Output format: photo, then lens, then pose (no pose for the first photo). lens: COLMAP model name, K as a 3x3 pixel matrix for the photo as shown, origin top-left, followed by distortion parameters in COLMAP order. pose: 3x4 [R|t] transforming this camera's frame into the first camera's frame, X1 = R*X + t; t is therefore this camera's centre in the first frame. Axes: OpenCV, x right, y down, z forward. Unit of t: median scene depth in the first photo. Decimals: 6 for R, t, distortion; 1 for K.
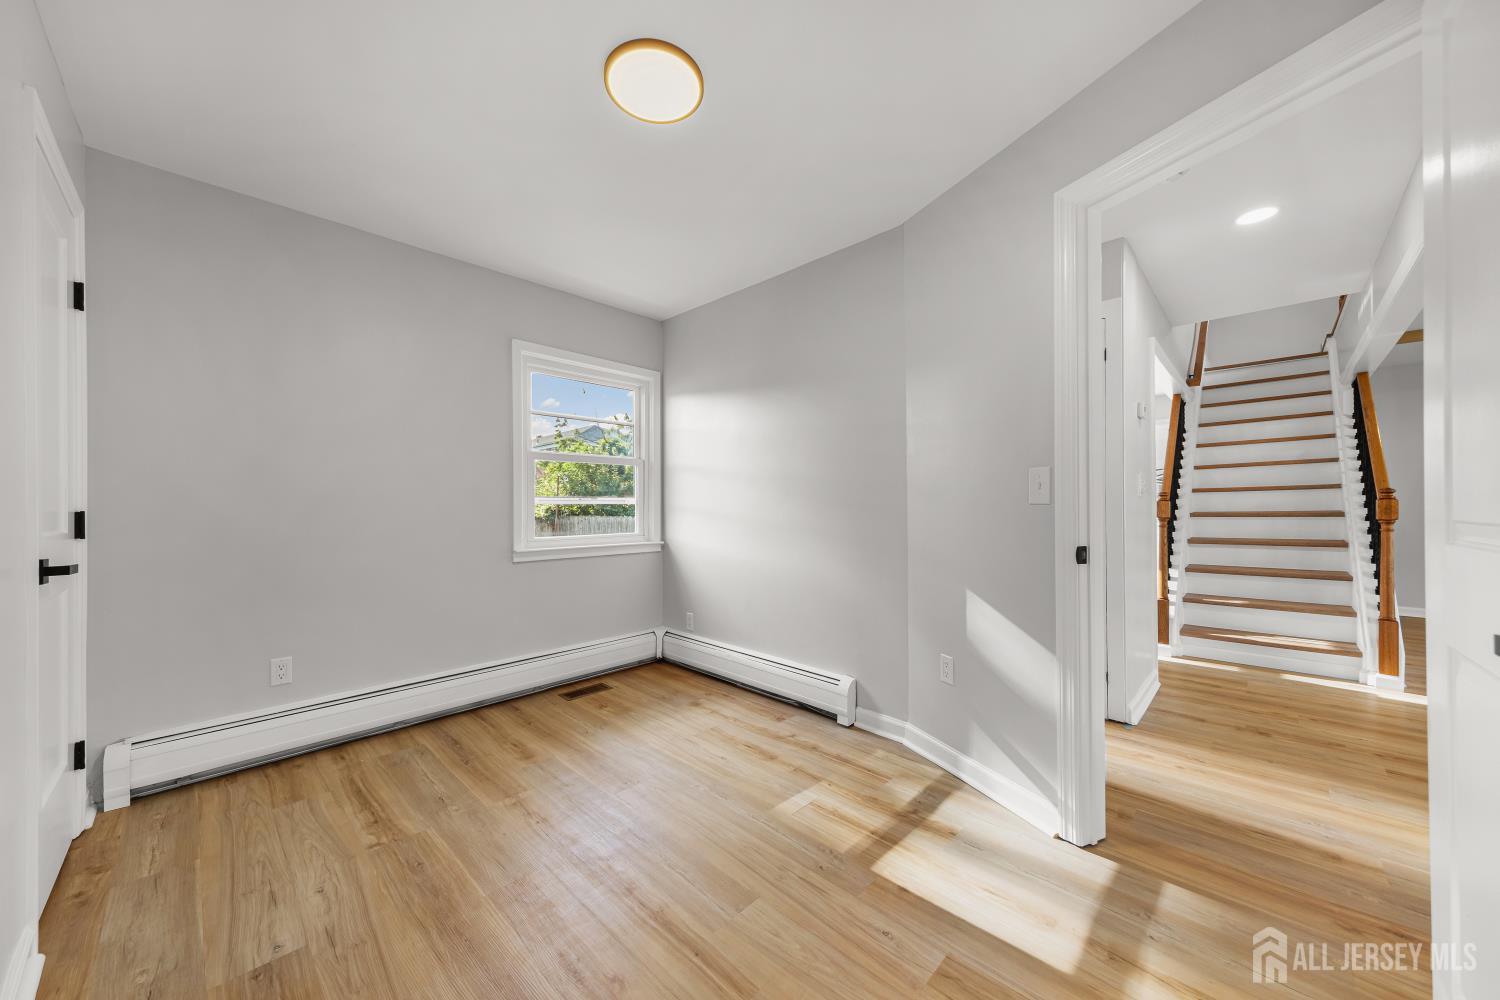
lens RADIAL K [[537.4, 0, 744.5], [0, 537.4, 505.1], [0, 0, 1]] dist [0.017233, 0.000012]
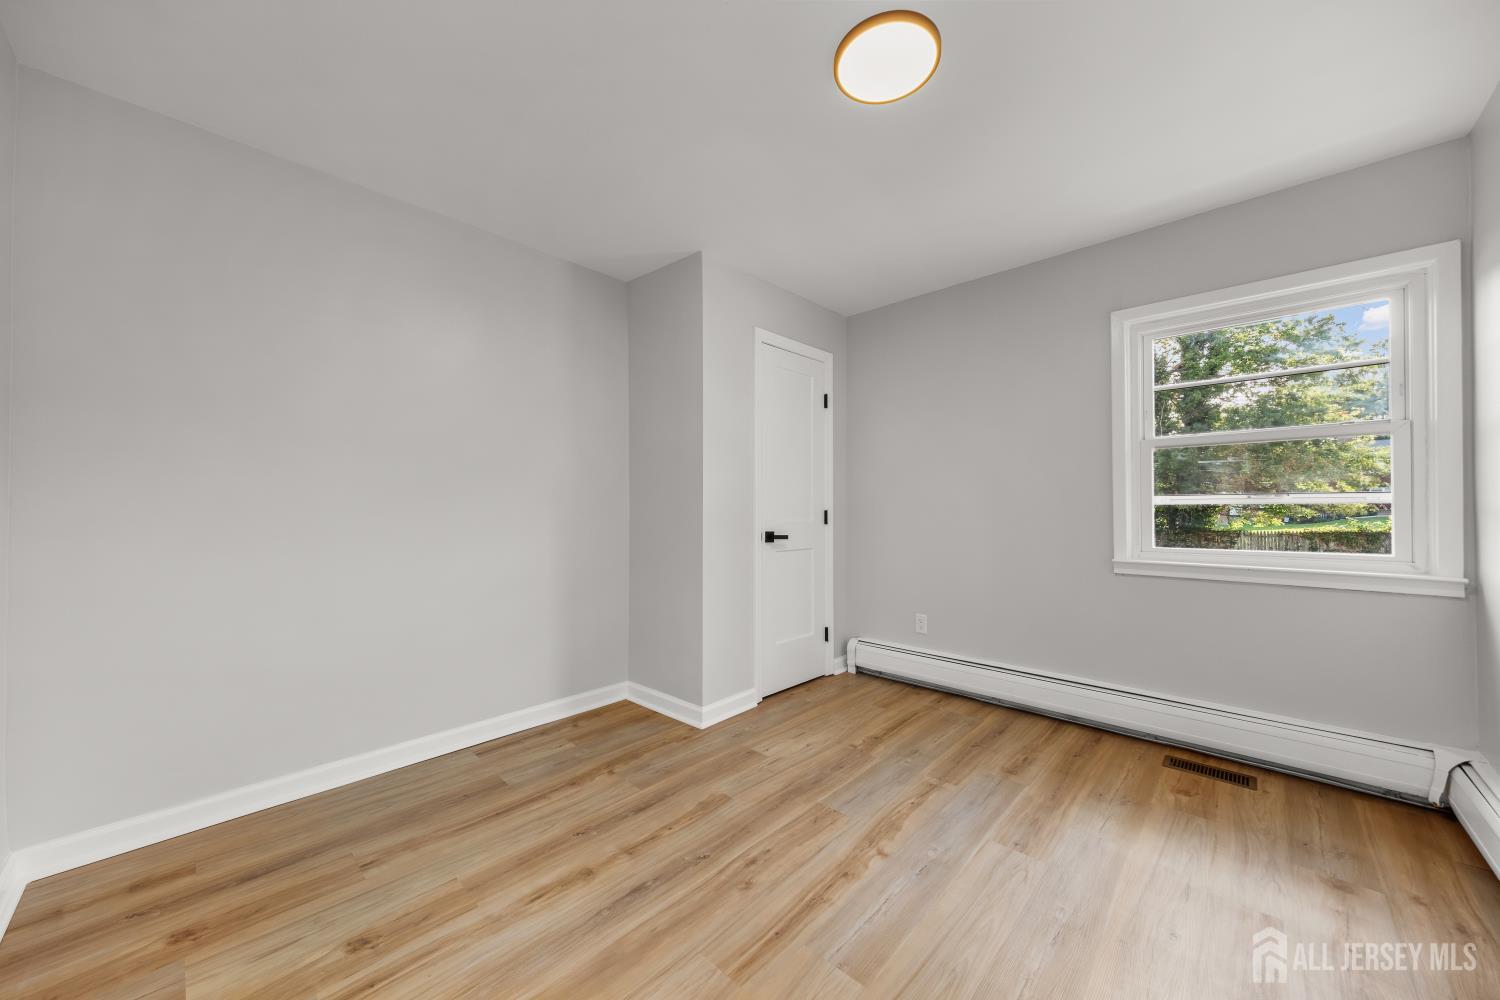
lens RADIAL K [[537.4, 0, 744.5], [0, 537.4, 505.1], [0, 0, 1]] dist [0.017233, 0.000012]
pose [[0.022320, -0.003144, -0.999746, 0.509162], [0.003839, 0.999988, -0.003059, -0.001651], [0.999744, -0.003770, 0.022332, 0.481317]]
